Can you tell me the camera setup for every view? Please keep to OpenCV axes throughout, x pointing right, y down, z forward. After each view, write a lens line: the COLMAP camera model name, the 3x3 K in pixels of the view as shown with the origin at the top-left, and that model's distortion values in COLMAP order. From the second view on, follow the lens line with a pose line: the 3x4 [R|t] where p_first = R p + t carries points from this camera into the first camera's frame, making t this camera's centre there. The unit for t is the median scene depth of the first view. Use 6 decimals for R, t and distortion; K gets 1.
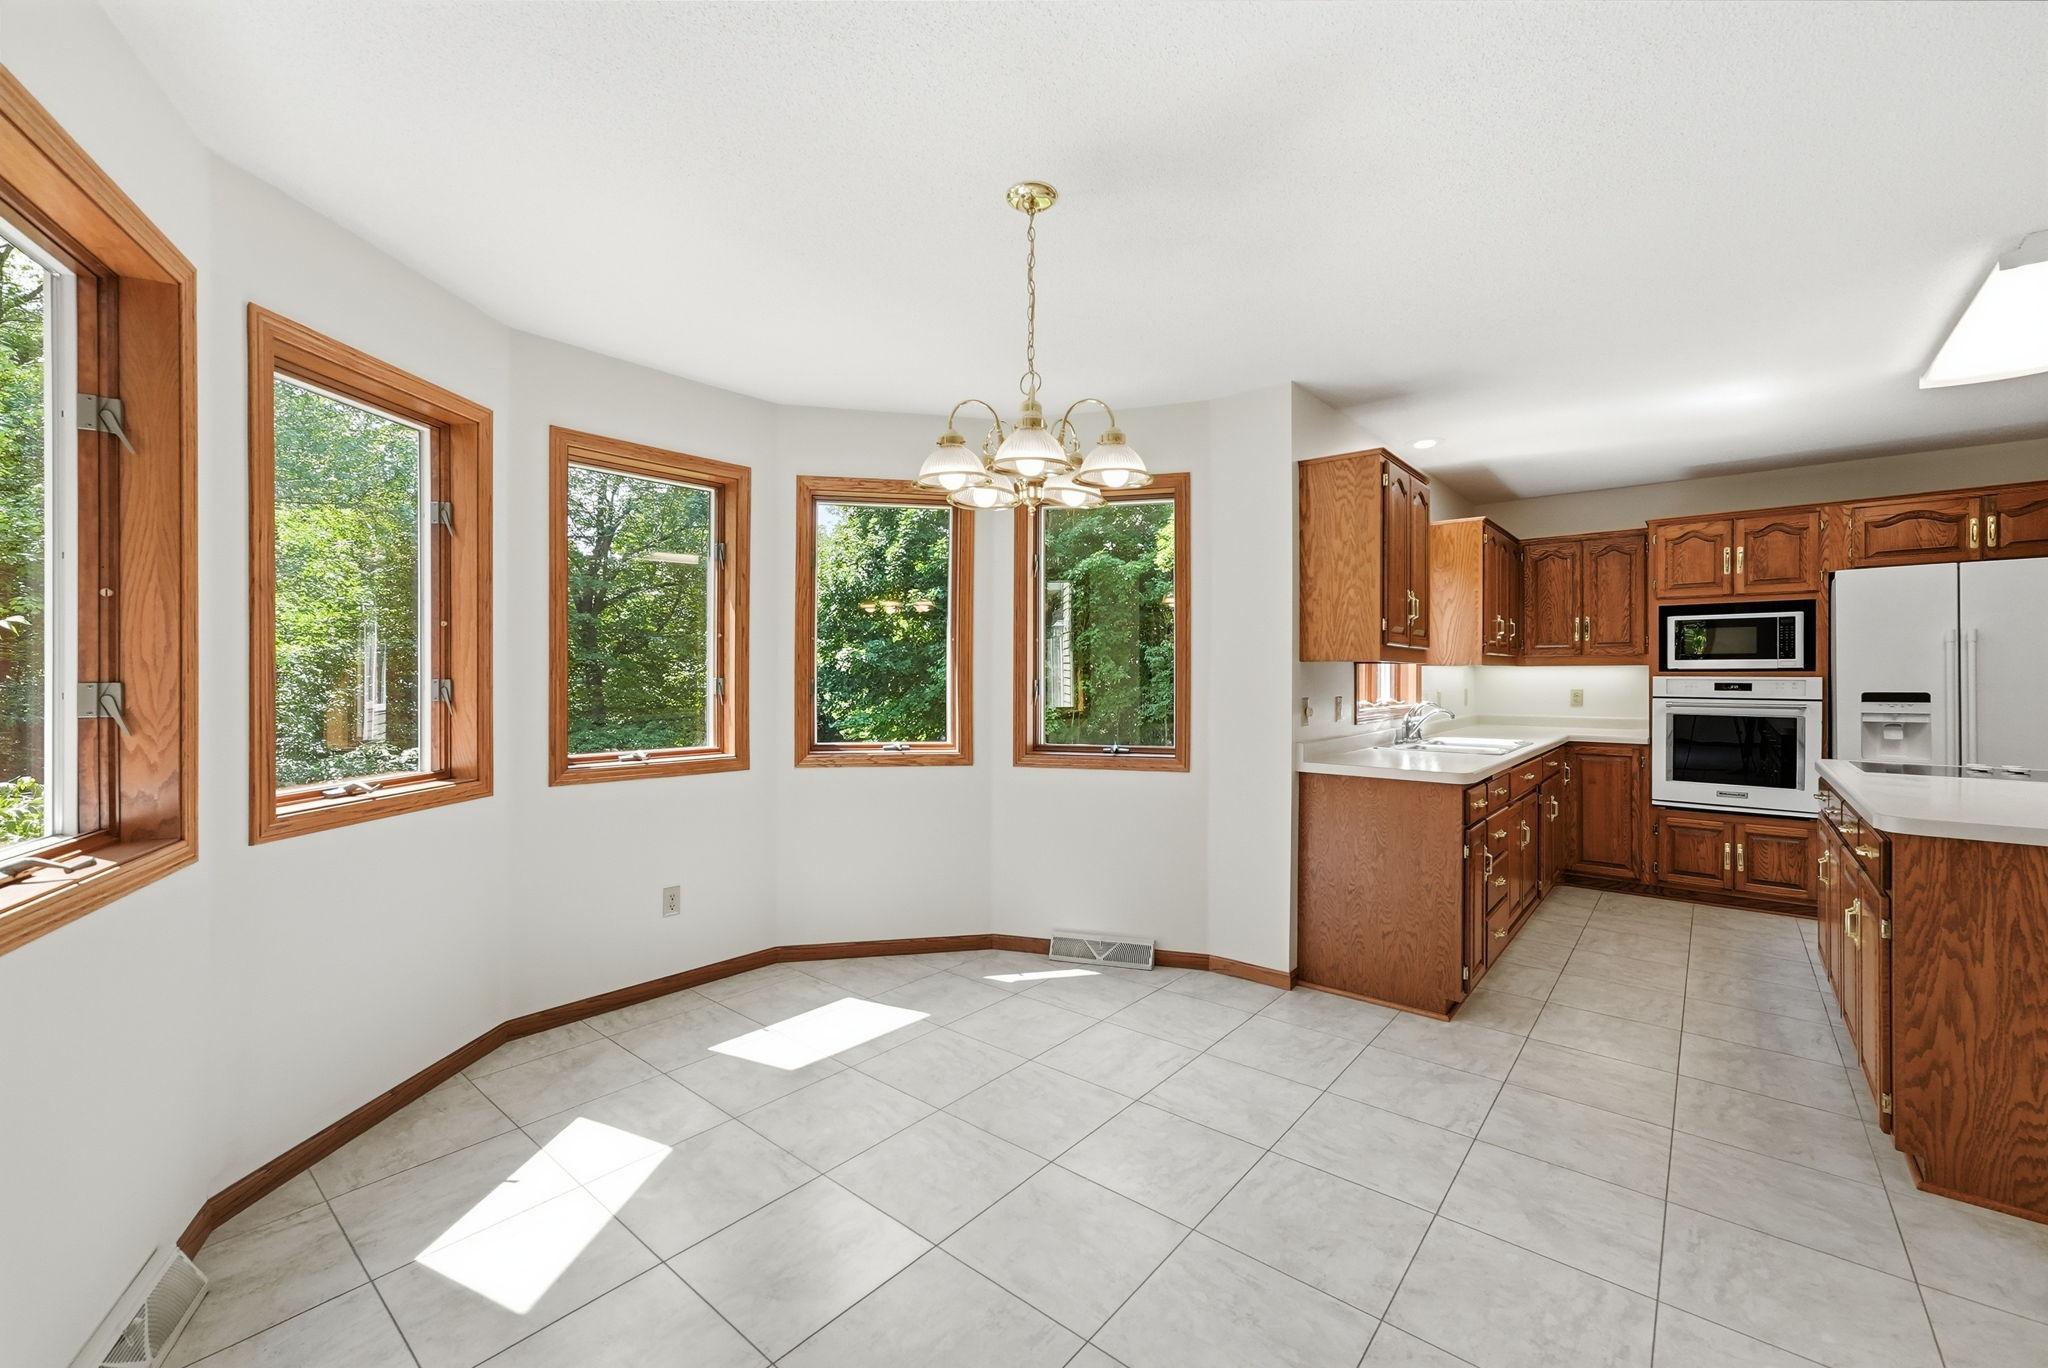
lens RADIAL K [[833.0, 0, 1021.8], [0, 833.0, 676.9], [0, 0, 1]] dist [-0.029020, 0.018997]
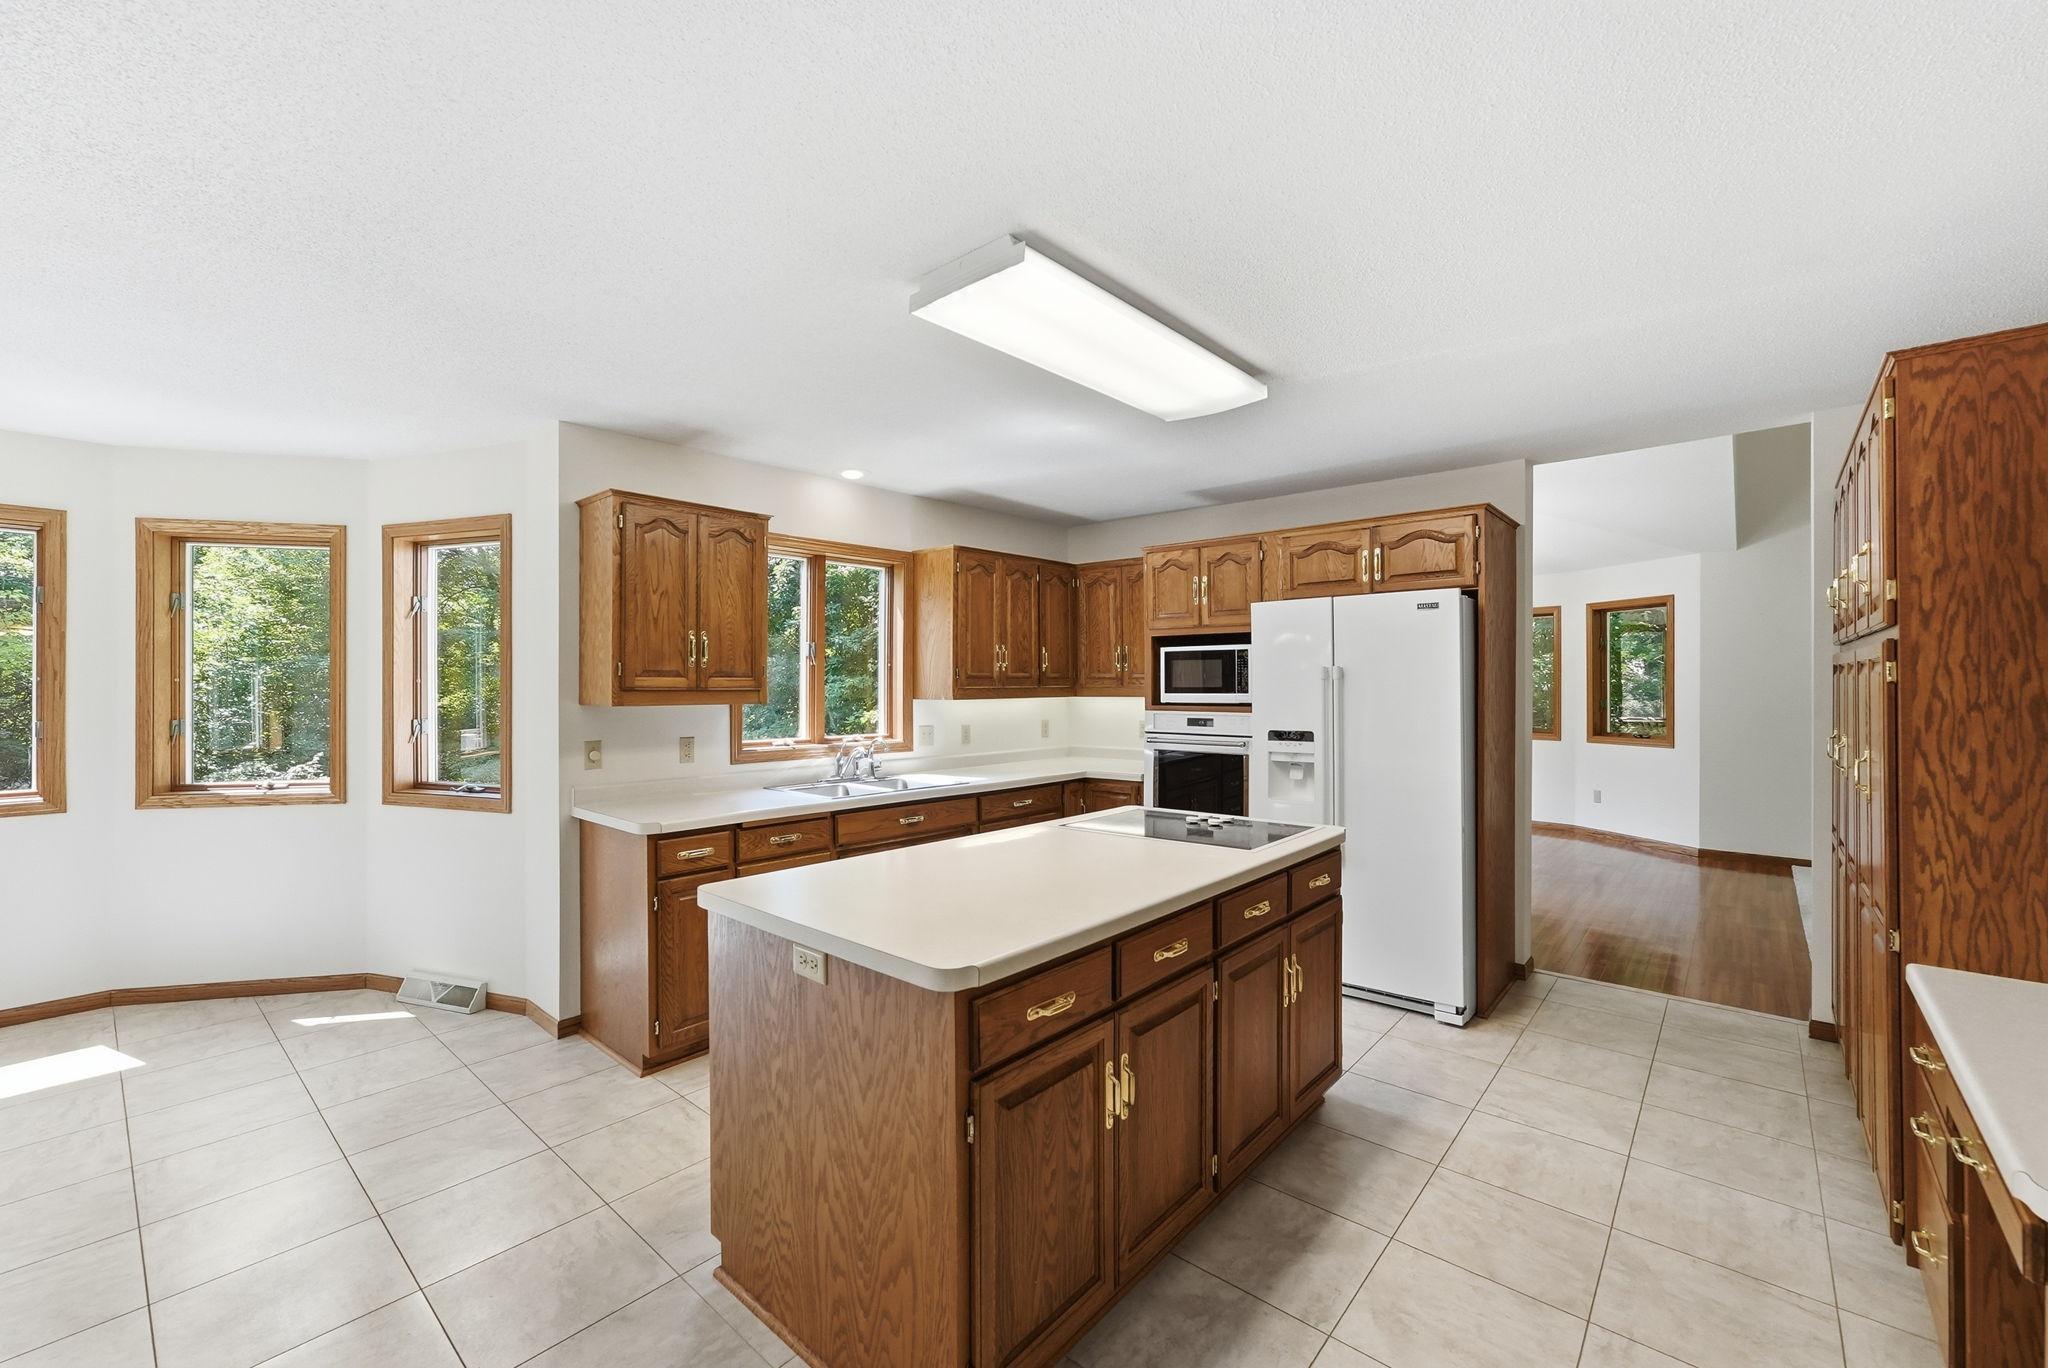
lens RADIAL K [[833.0, 0, 1021.8], [0, 833.0, 676.9], [0, 0, 1]] dist [-0.029020, 0.018997]
pose [[0.999677, -0.002414, -0.025298, 0.683261], [0.002119, 0.999929, -0.011684, -0.029587], [0.025324, 0.011626, 0.999612, 0.023239]]
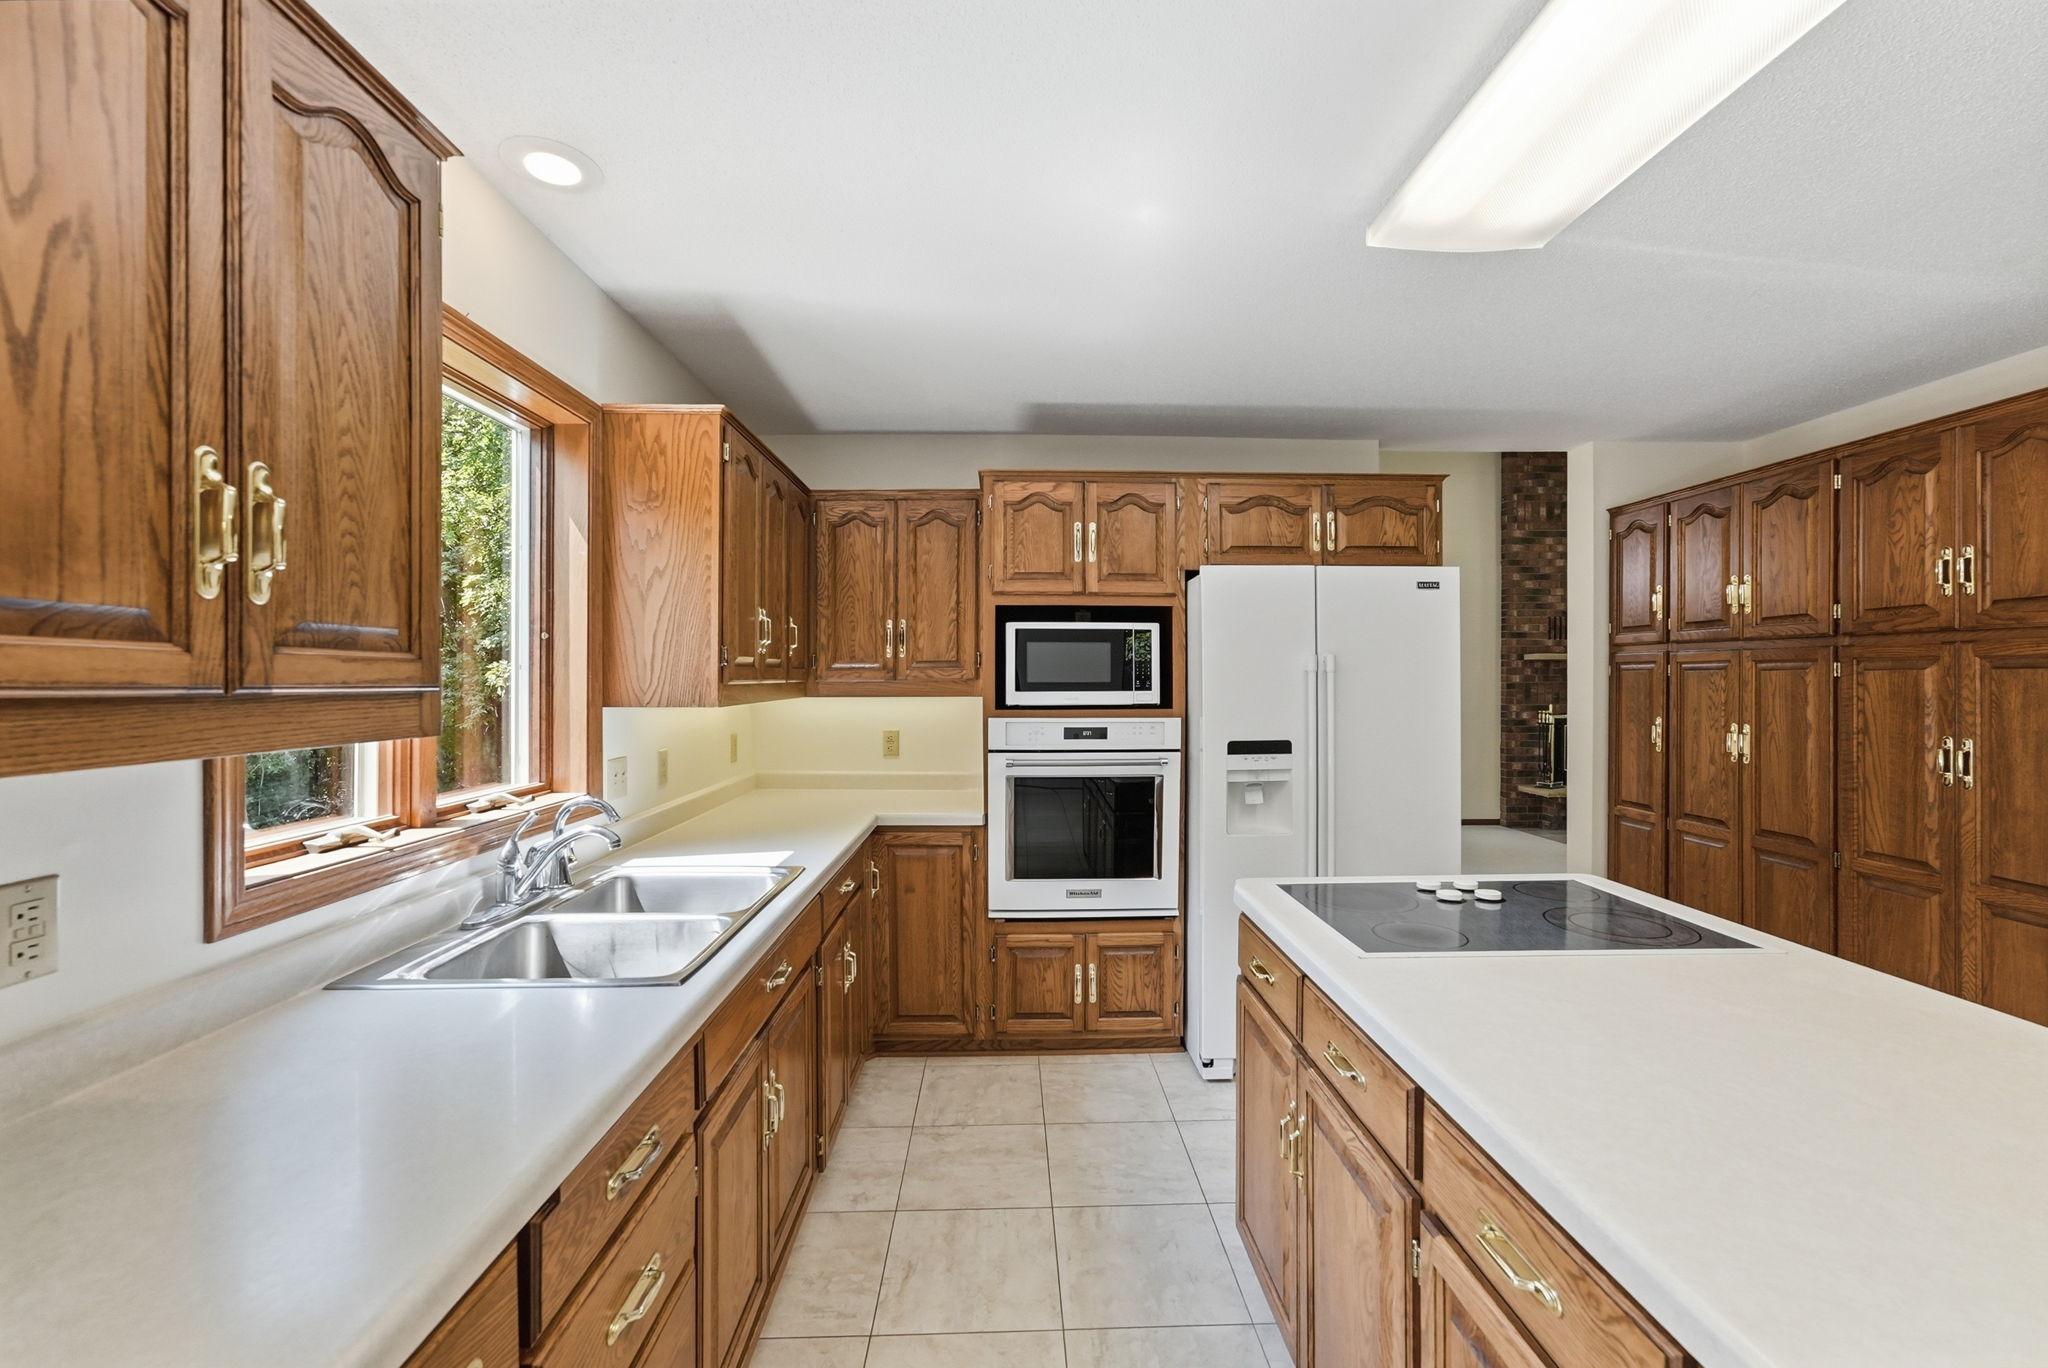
lens RADIAL K [[815.5, 0, 1024.0], [0, 815.5, 684.0], [0, 0, 1]] dist [-0.115125, 0.017508]
pose [[0.748202, -0.005364, 0.663449, 0.393097], [0.001718, 0.999980, 0.006147, -0.031188], [-0.663468, -0.003460, 0.748196, 0.543959]]
